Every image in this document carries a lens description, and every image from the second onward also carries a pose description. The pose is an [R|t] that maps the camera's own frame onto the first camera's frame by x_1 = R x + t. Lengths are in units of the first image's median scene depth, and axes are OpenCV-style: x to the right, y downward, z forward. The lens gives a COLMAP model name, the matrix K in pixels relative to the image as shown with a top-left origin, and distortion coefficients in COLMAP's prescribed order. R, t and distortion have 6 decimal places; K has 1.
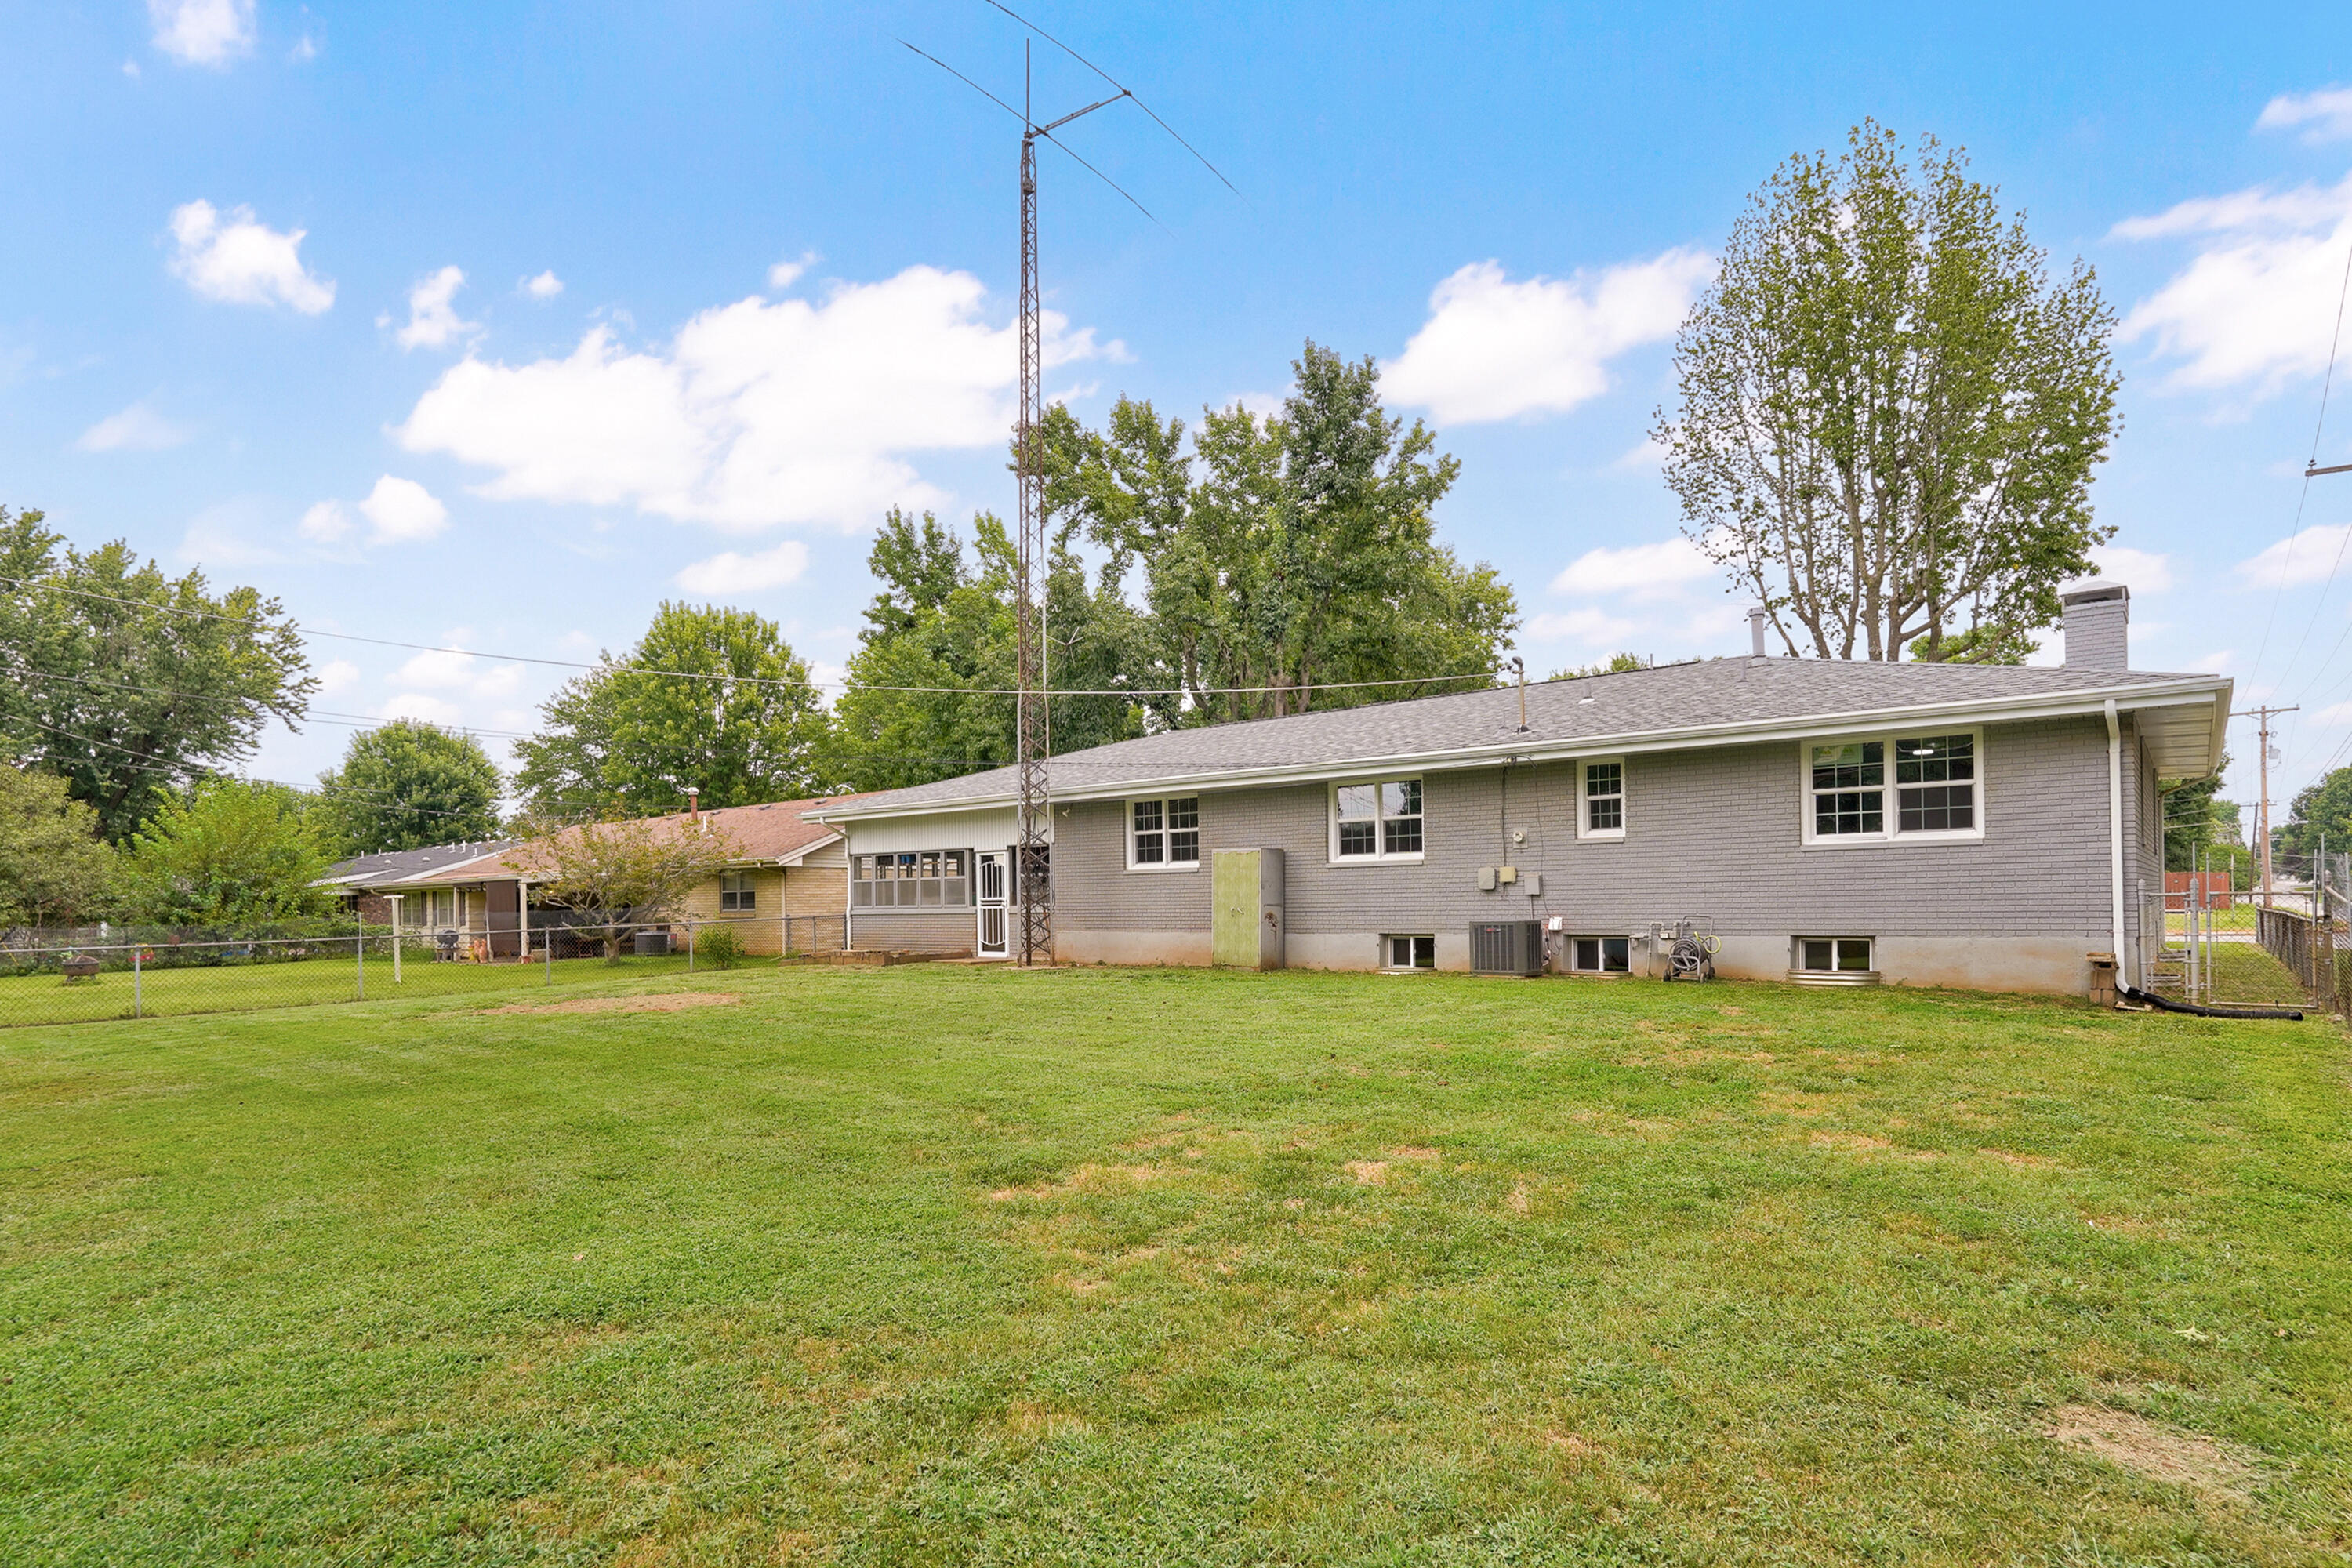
lens RADIAL K [[1185.3, 0, 1173.3], [0, 1185.3, 905.5], [0, 0, 1]] dist [-0.000808, 0.000115]
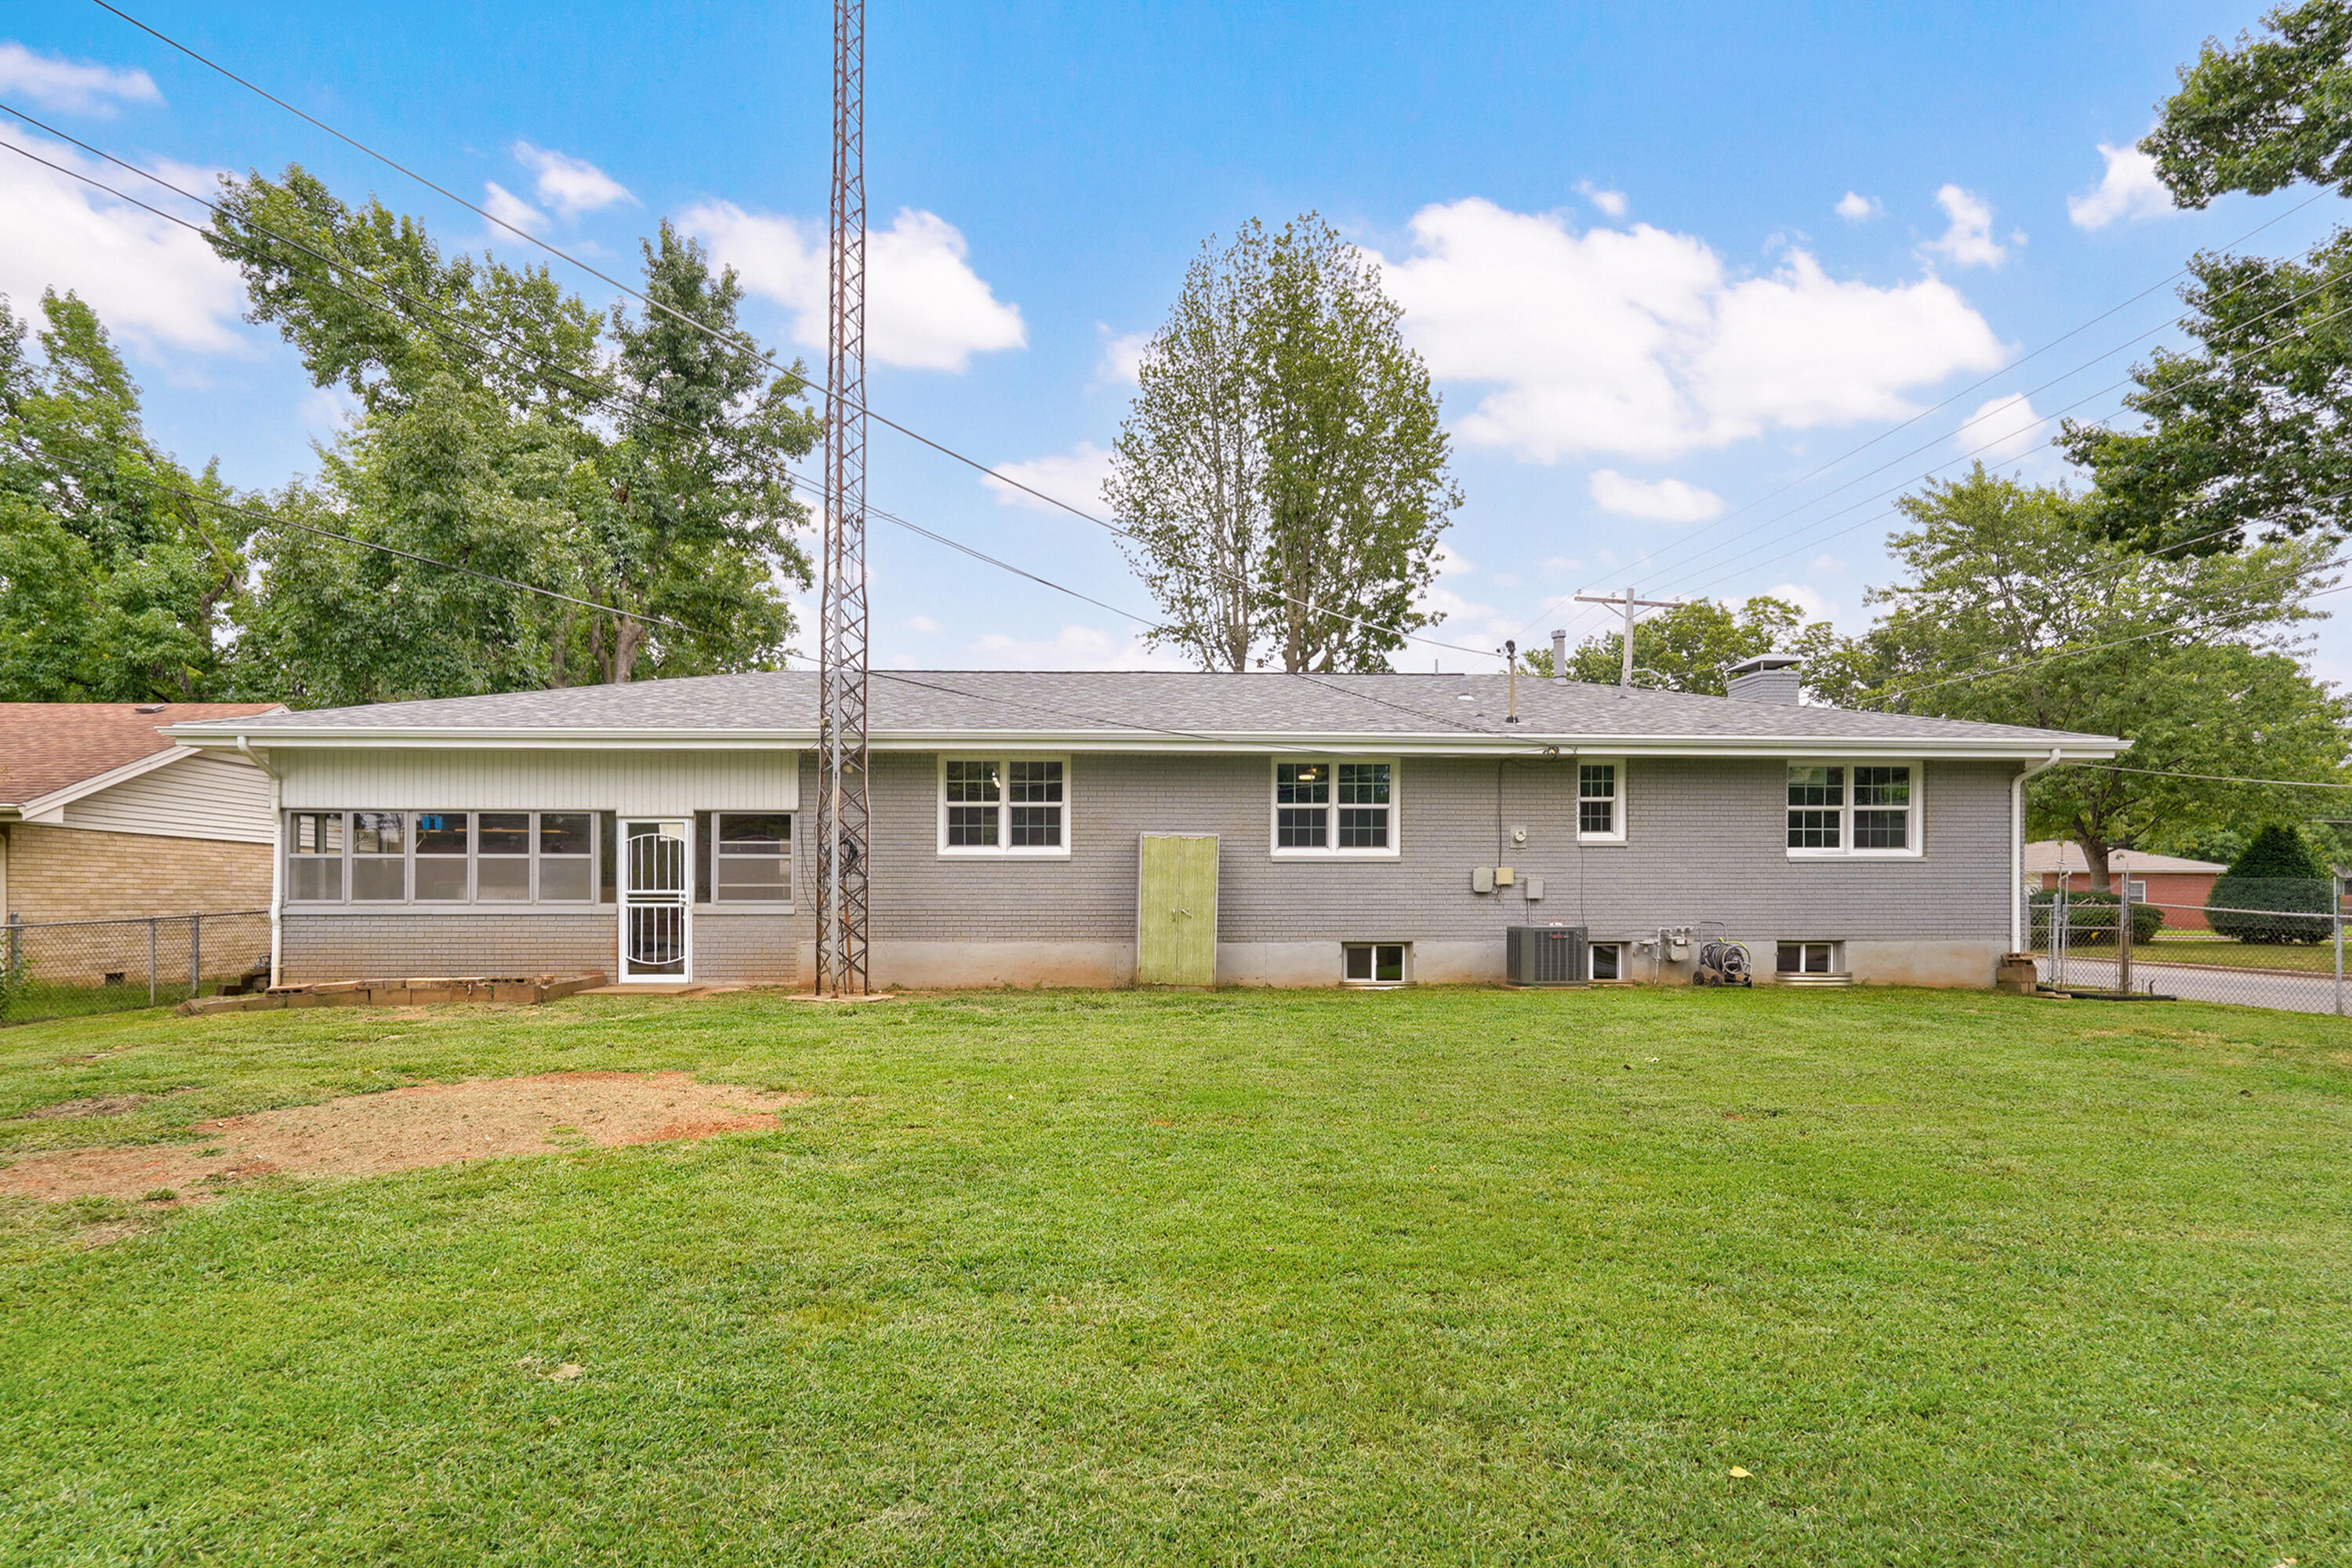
lens RADIAL K [[1185.3, 0, 1173.3], [0, 1185.3, 905.5], [0, 0, 1]] dist [-0.000808, 0.000115]
pose [[0.754428, 0.010246, 0.656303, -0.440136], [-0.008992, 0.999946, -0.005275, 0.003096], [-0.656321, -0.001922, 0.754479, 0.409448]]
